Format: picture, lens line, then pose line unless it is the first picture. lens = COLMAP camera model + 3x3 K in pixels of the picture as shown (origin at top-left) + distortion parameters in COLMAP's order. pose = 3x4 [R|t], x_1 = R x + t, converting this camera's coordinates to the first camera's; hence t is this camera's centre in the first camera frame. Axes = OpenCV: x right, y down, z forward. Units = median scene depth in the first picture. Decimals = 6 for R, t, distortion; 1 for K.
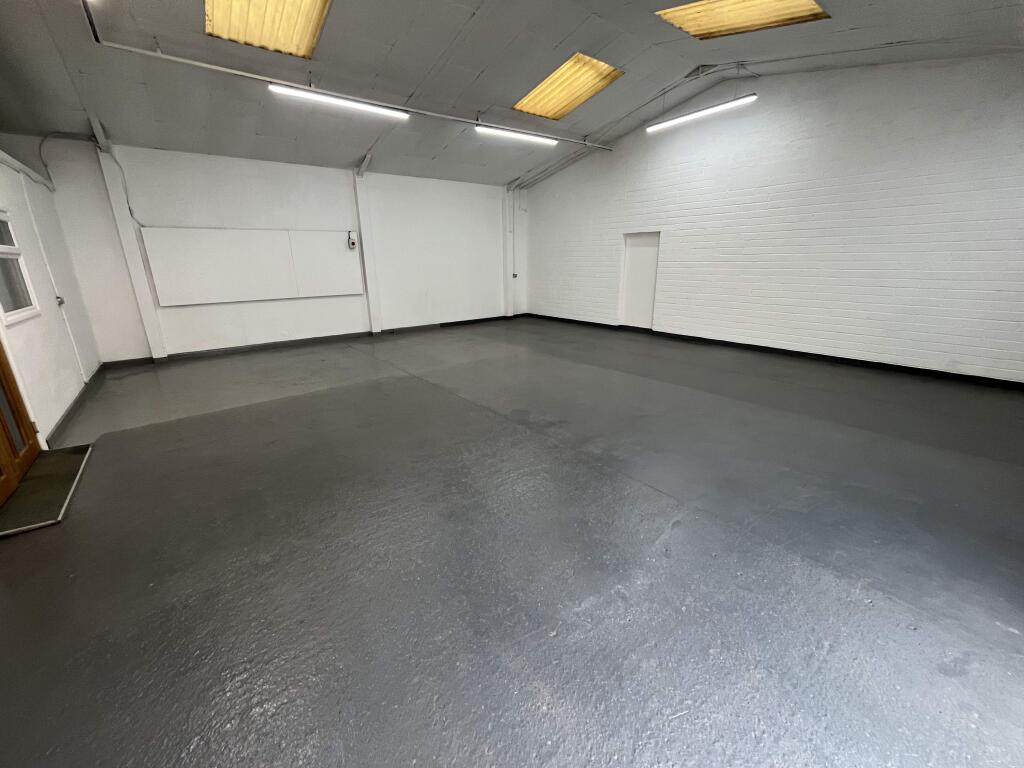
lens RADIAL K [[416.4, 0, 516.0], [0, 416.4, 388.3], [0, 0, 1]] dist [-0.004176, -0.000278]
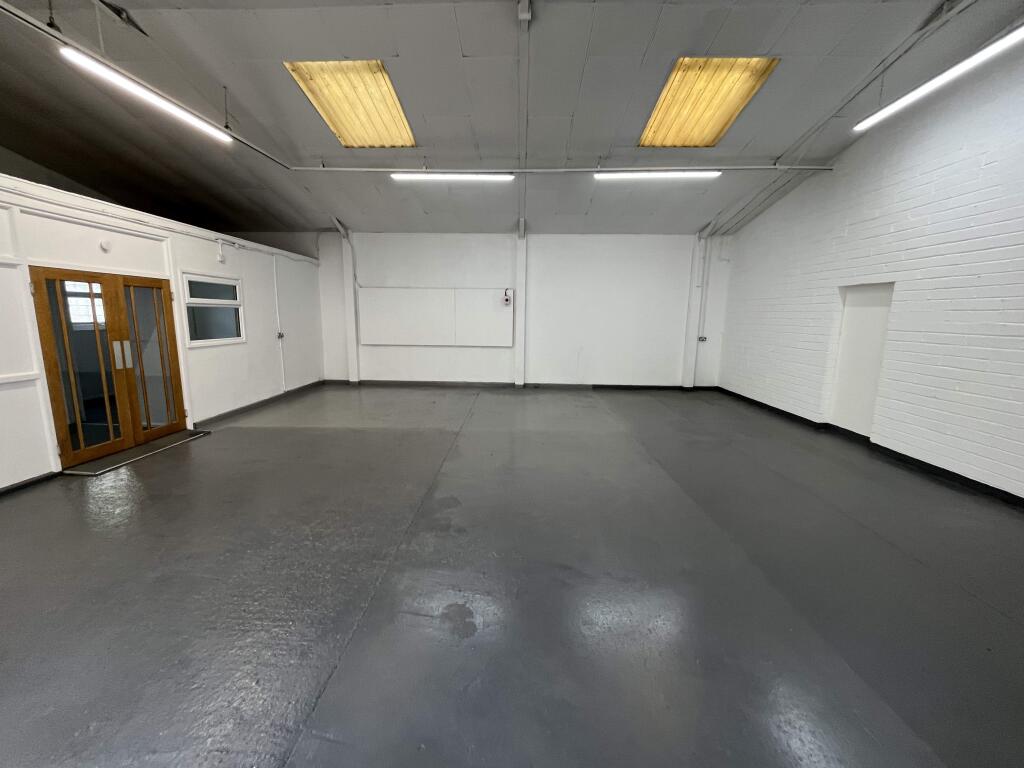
lens RADIAL K [[416.4, 0, 516.0], [0, 416.4, 388.3], [0, 0, 1]] dist [-0.004176, -0.000278]
pose [[0.765987, 0.135152, -0.628489, 0.353262], [-0.213691, 0.975587, -0.050649, -0.086055], [0.606301, 0.173099, 0.776168, 0.248151]]
